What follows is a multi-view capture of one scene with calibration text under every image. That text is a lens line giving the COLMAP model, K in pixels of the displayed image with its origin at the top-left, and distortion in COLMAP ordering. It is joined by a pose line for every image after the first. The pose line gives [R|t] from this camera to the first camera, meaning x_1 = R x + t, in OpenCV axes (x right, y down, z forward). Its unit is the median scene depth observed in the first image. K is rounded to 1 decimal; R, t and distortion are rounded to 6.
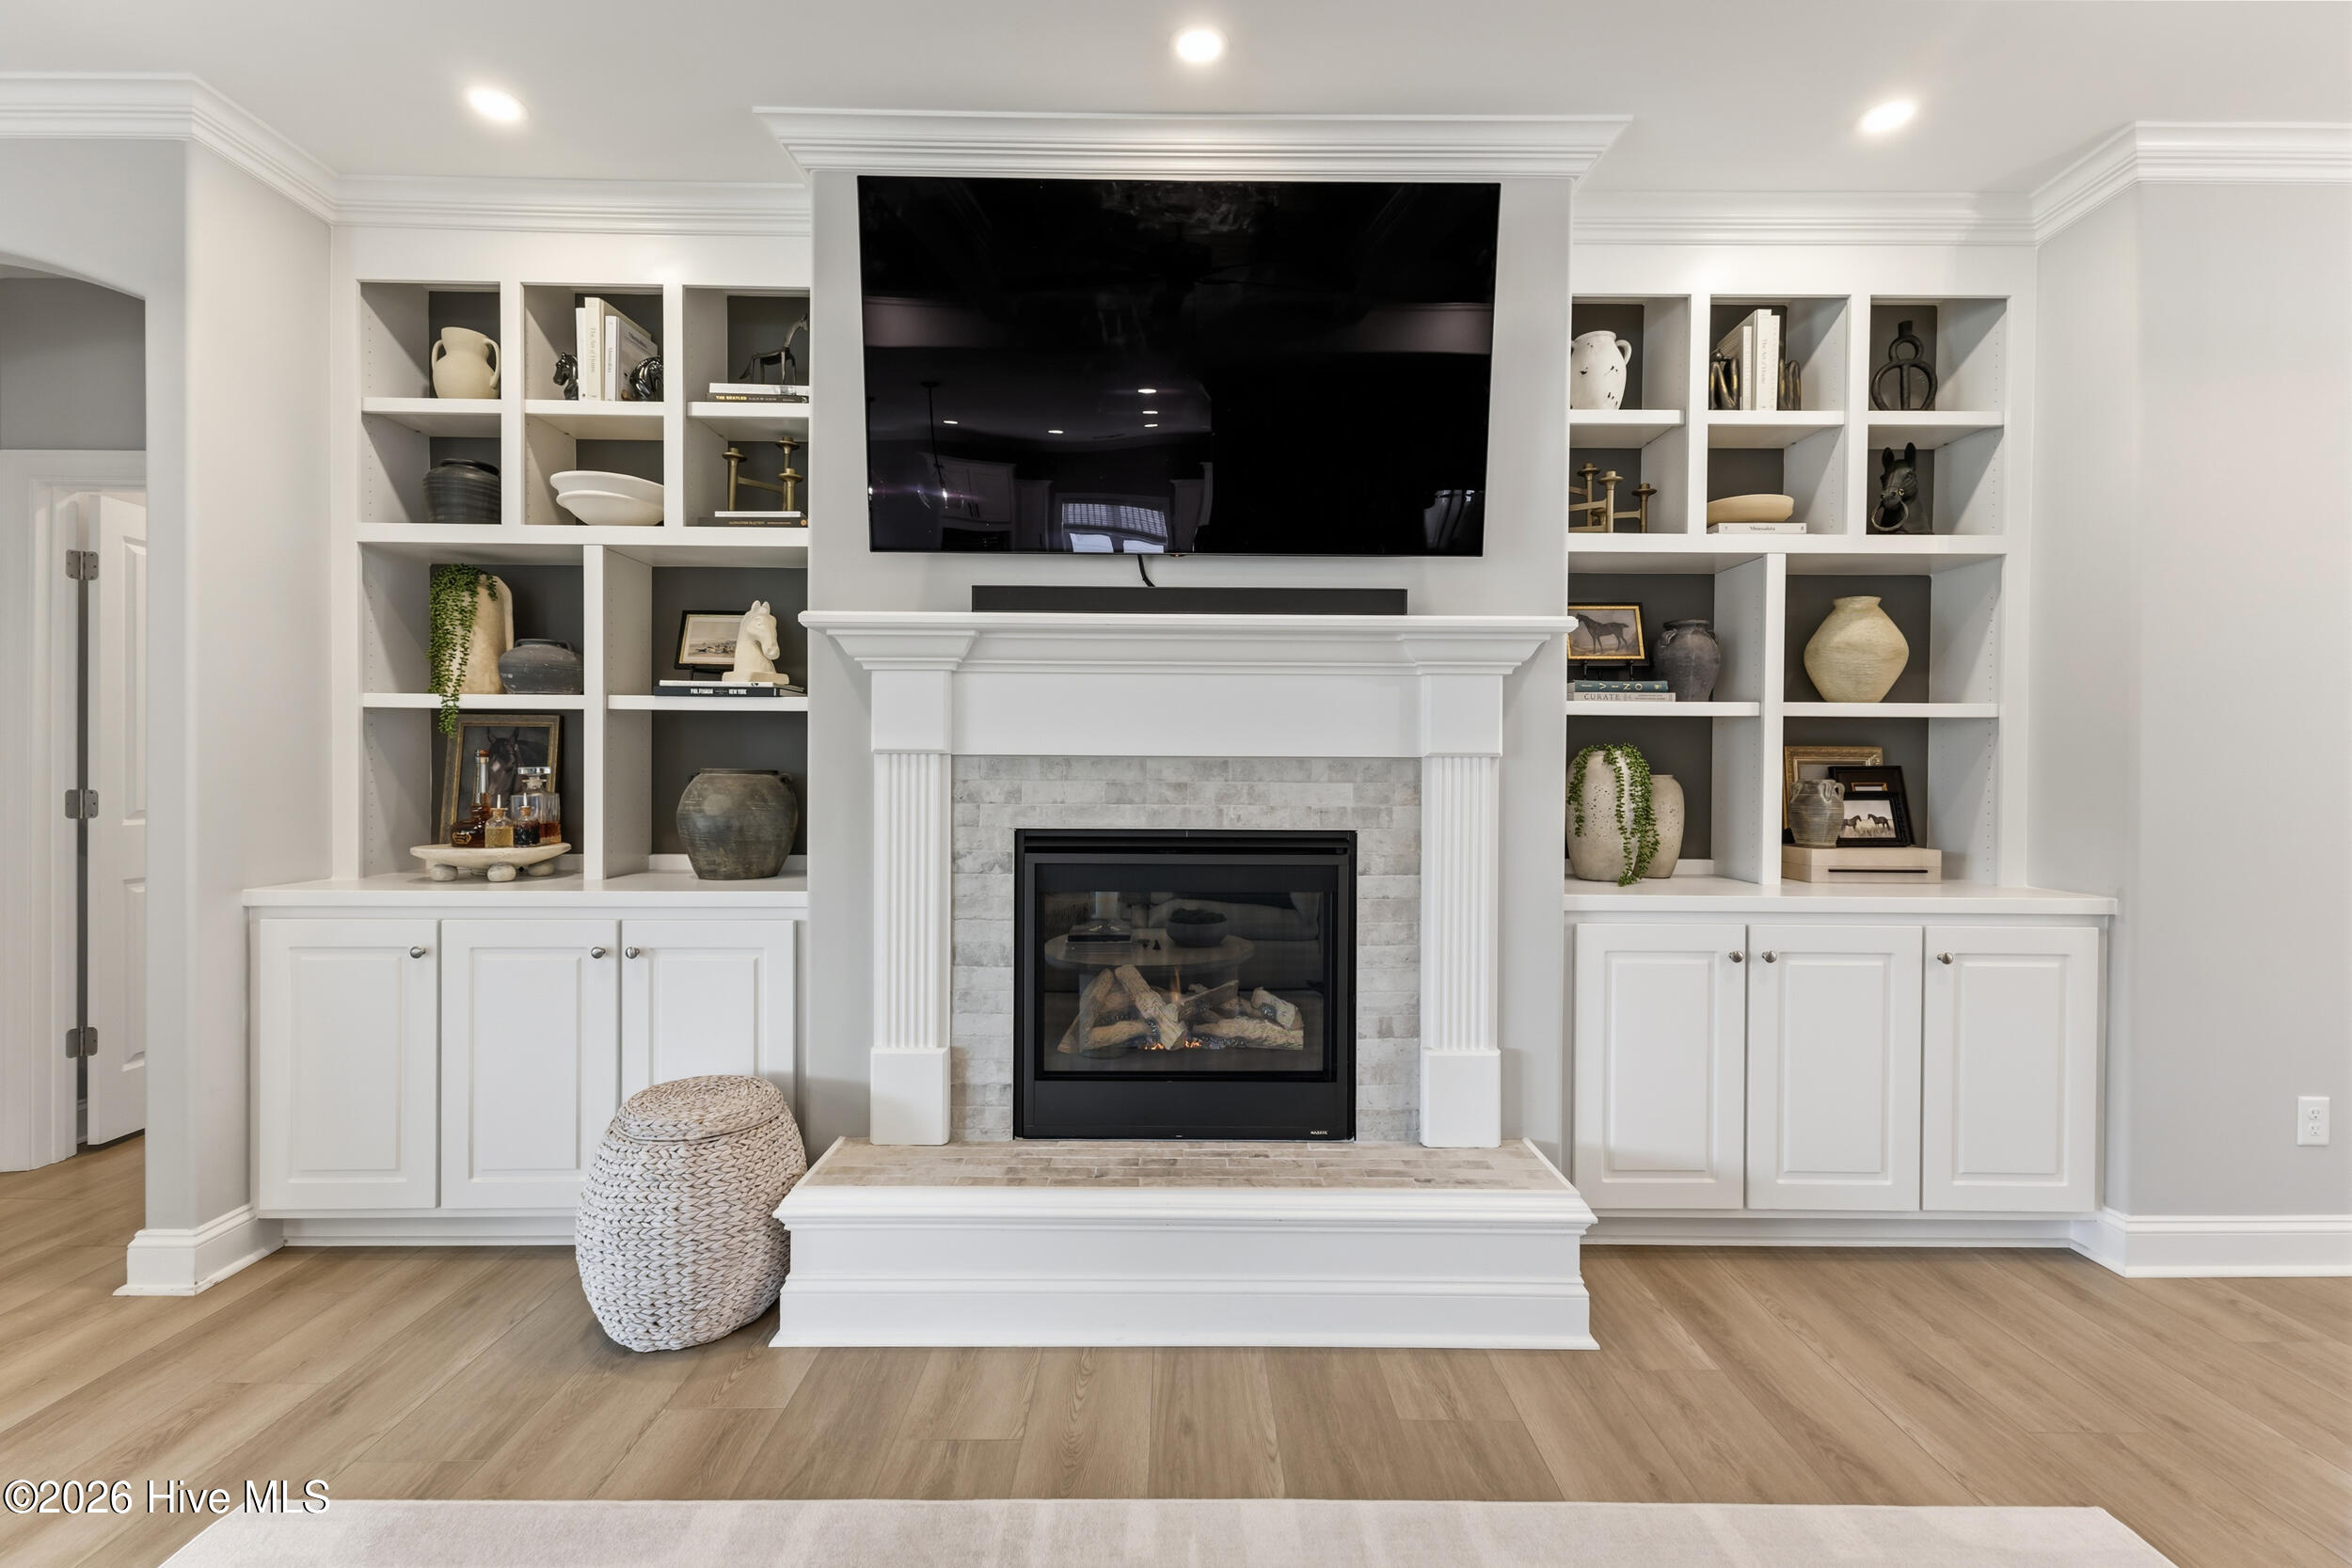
lens RADIAL K [[1012.2, 0, 1184.6], [0, 1012.2, 773.2], [0, 0, 1]] dist [0.003130, 0.000664]
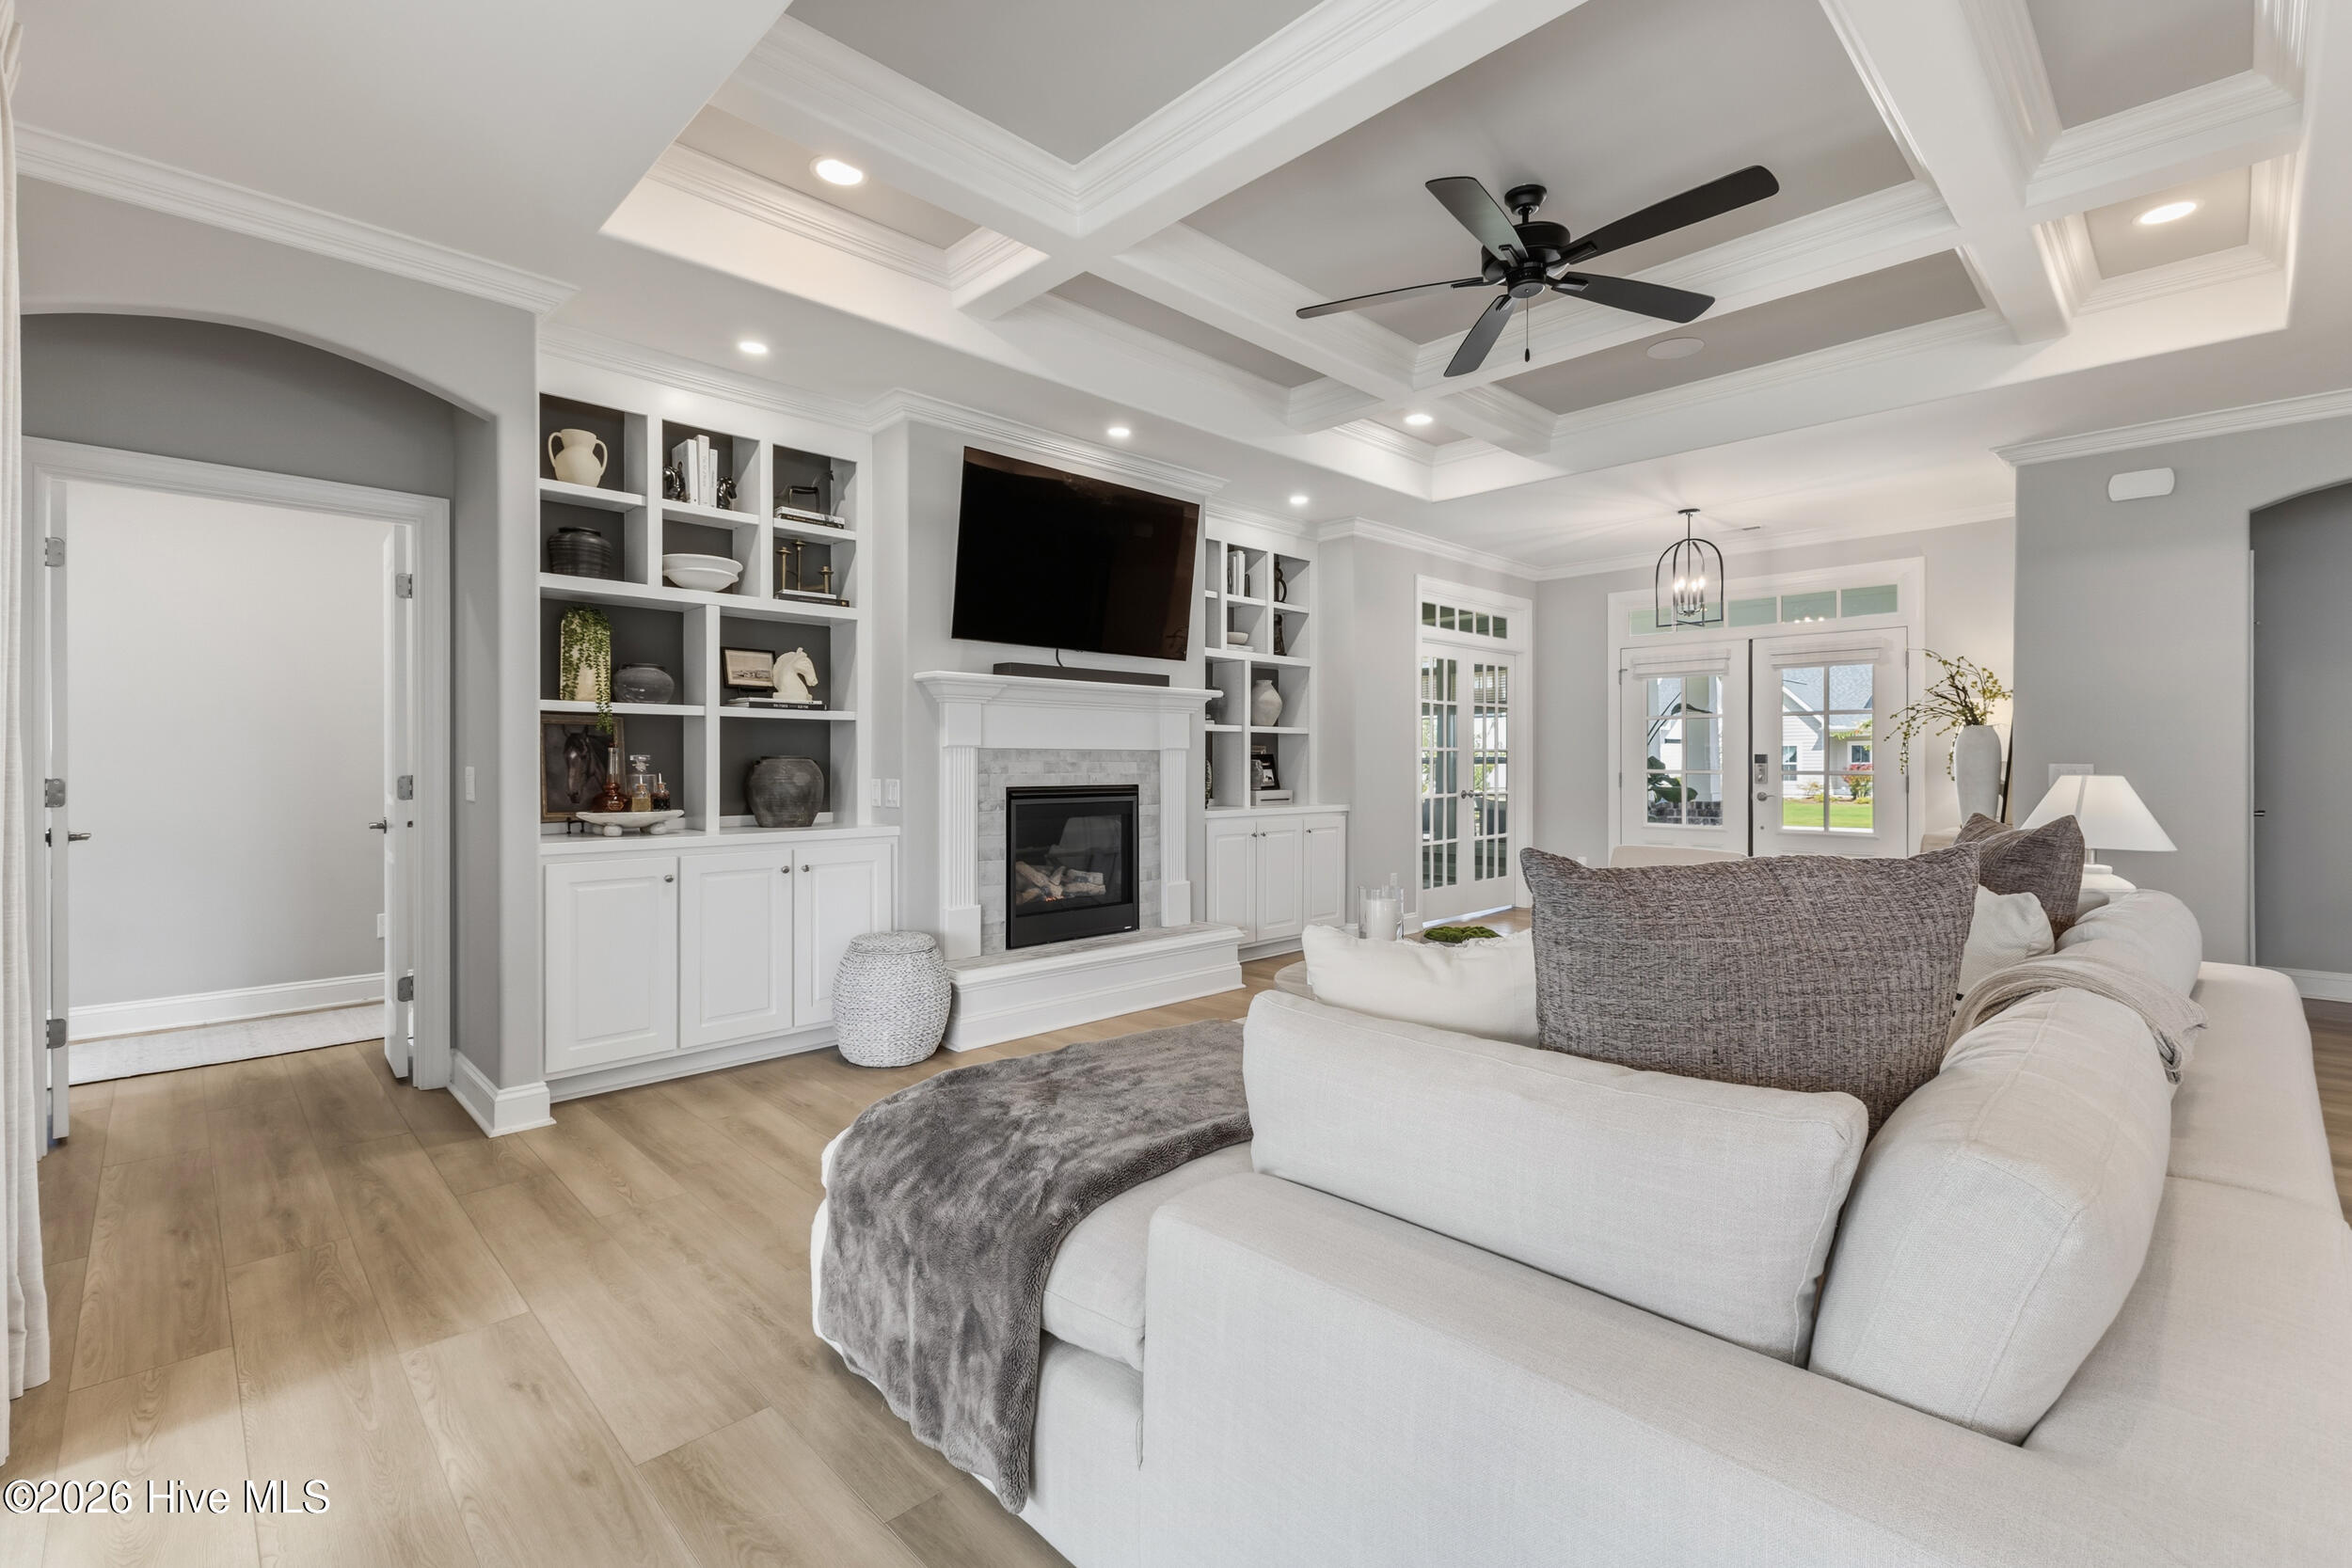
lens RADIAL K [[1034.0, 0, 1181.3], [0, 1034.0, 771.7], [0, 0, 1]] dist [0.001402, 0.000037]
pose [[0.718087, -0.012033, 0.695849, -1.133716], [0.006863, 0.999924, 0.010208, 0.007297], [-0.695919, -0.002555, 0.718116, -0.556163]]
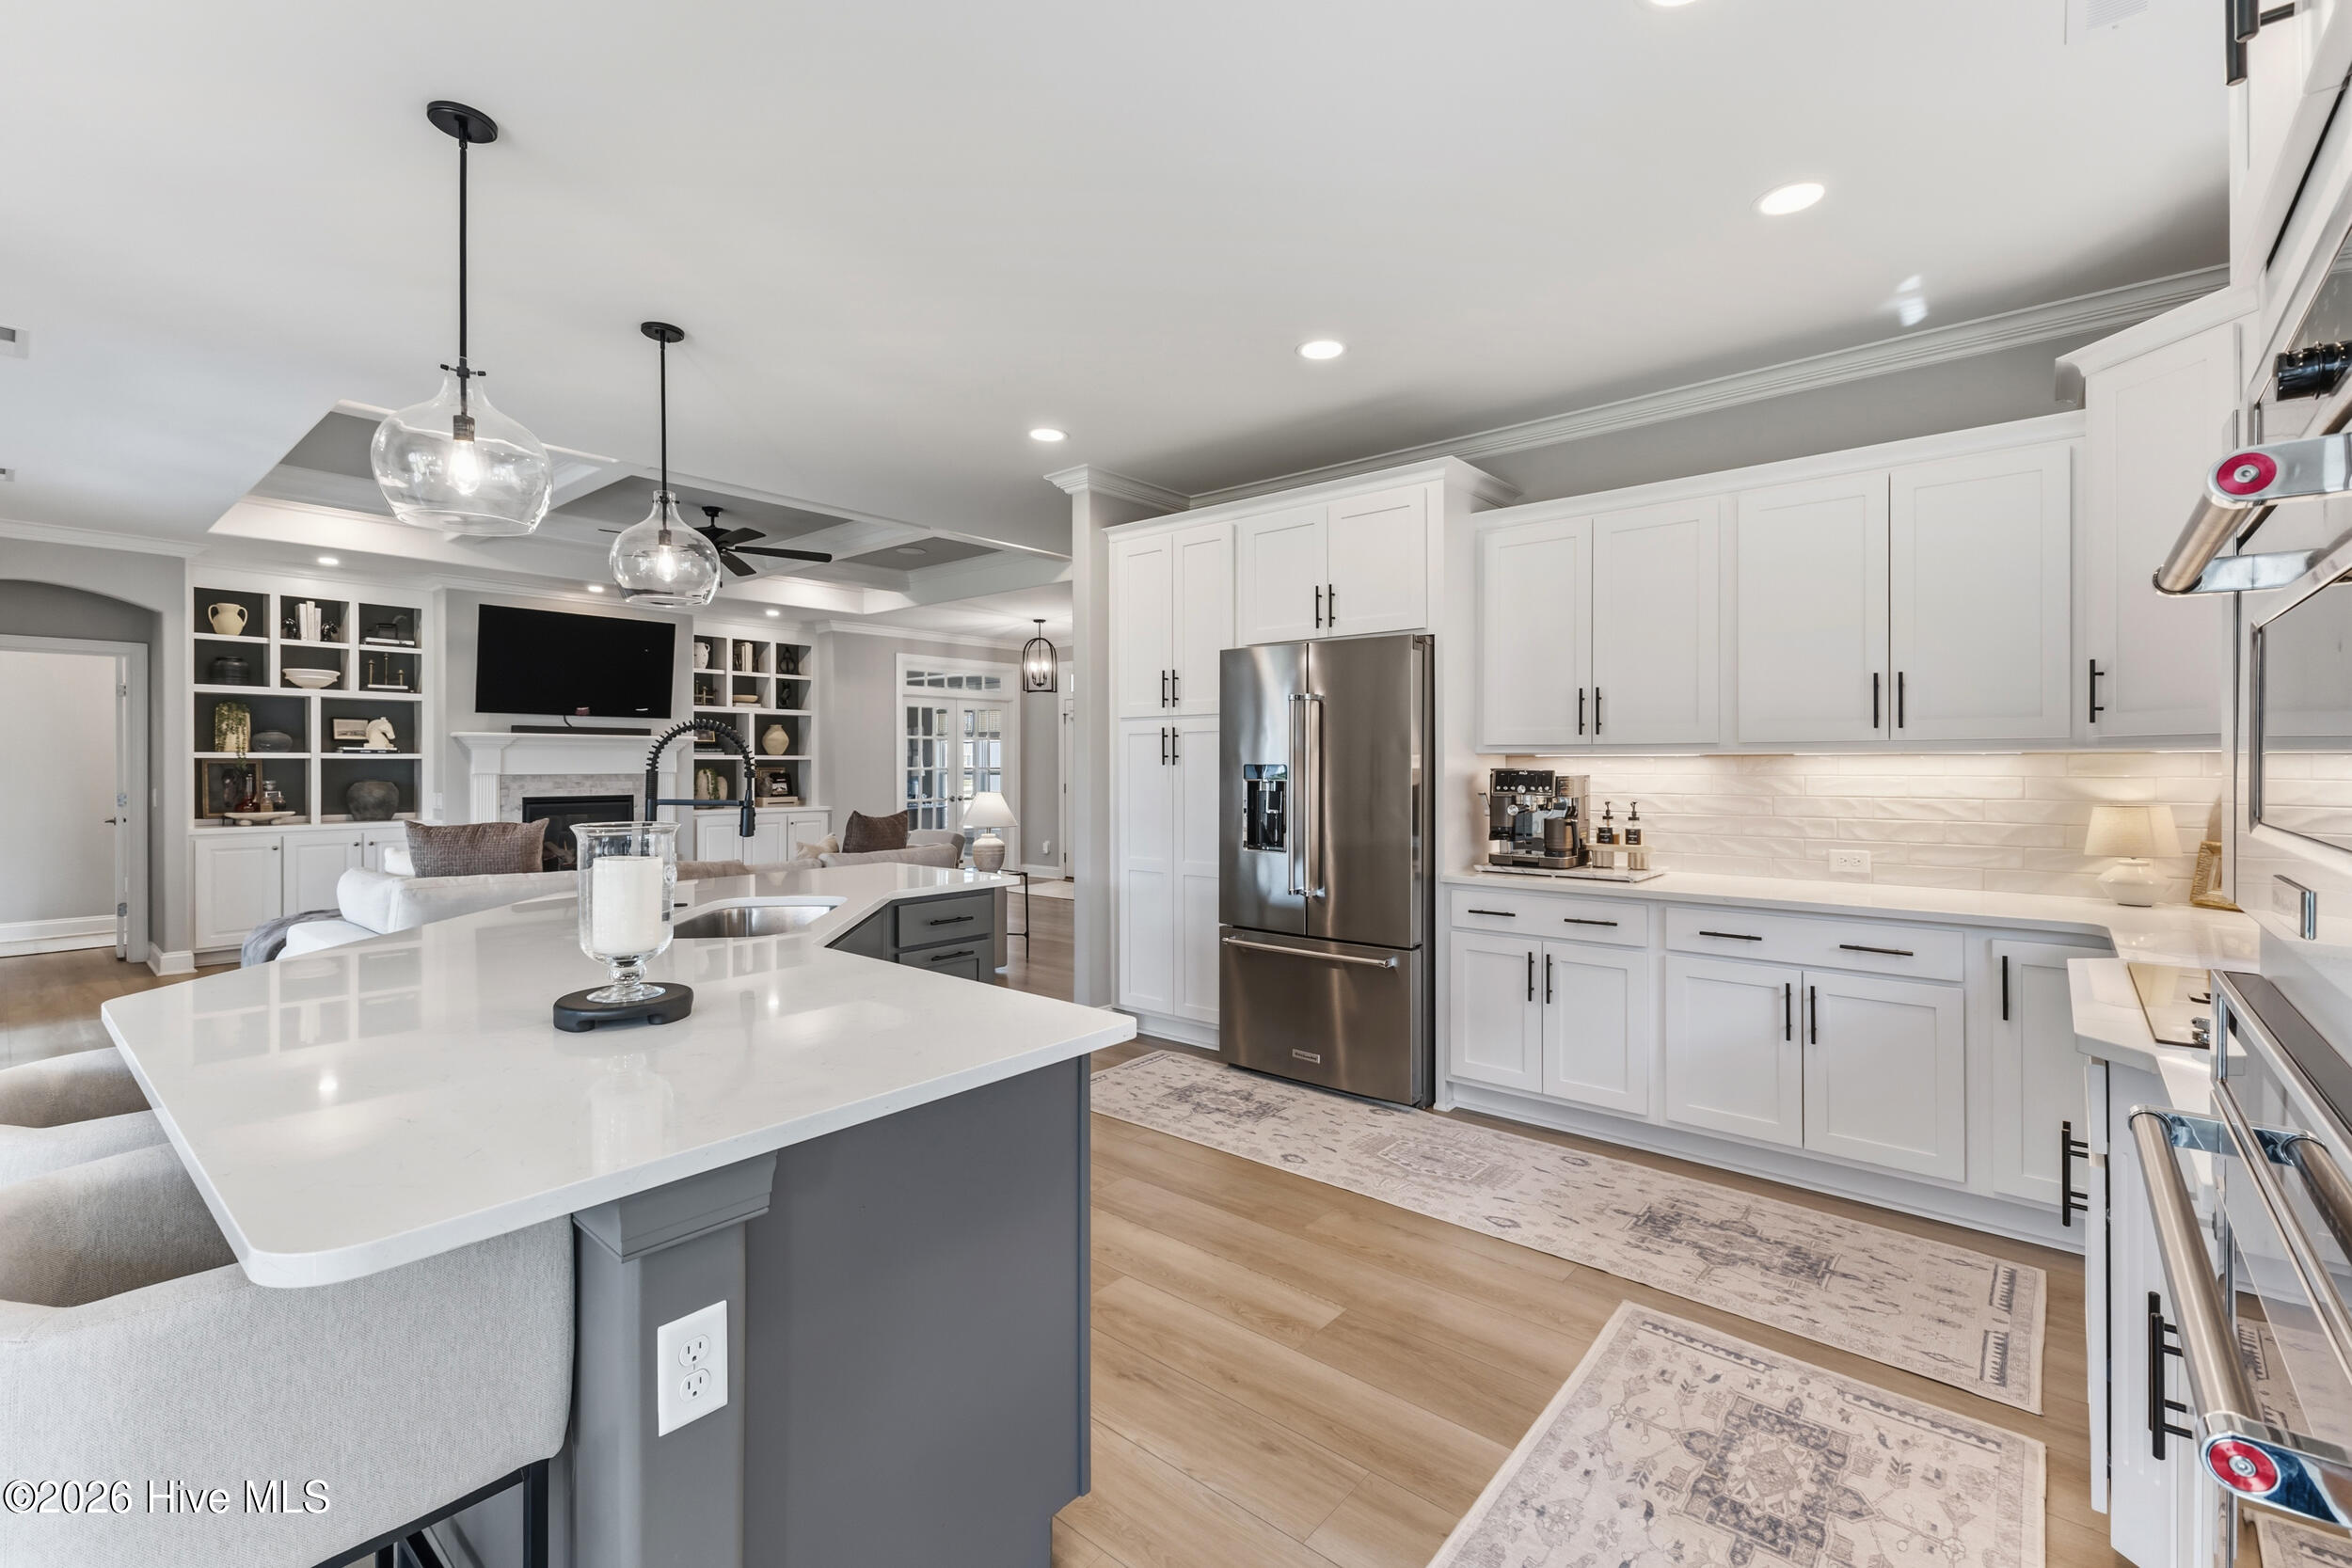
lens RADIAL K [[1012.2, 0, 1184.6], [0, 1012.2, 773.2], [0, 0, 1]] dist [0.003130, 0.000664]
pose [[0.652336, -0.013309, 0.757813, -1.103897], [0.006731, 0.999908, 0.011766, -0.040636], [-0.757900, -0.002574, 0.652366, -2.431155]]
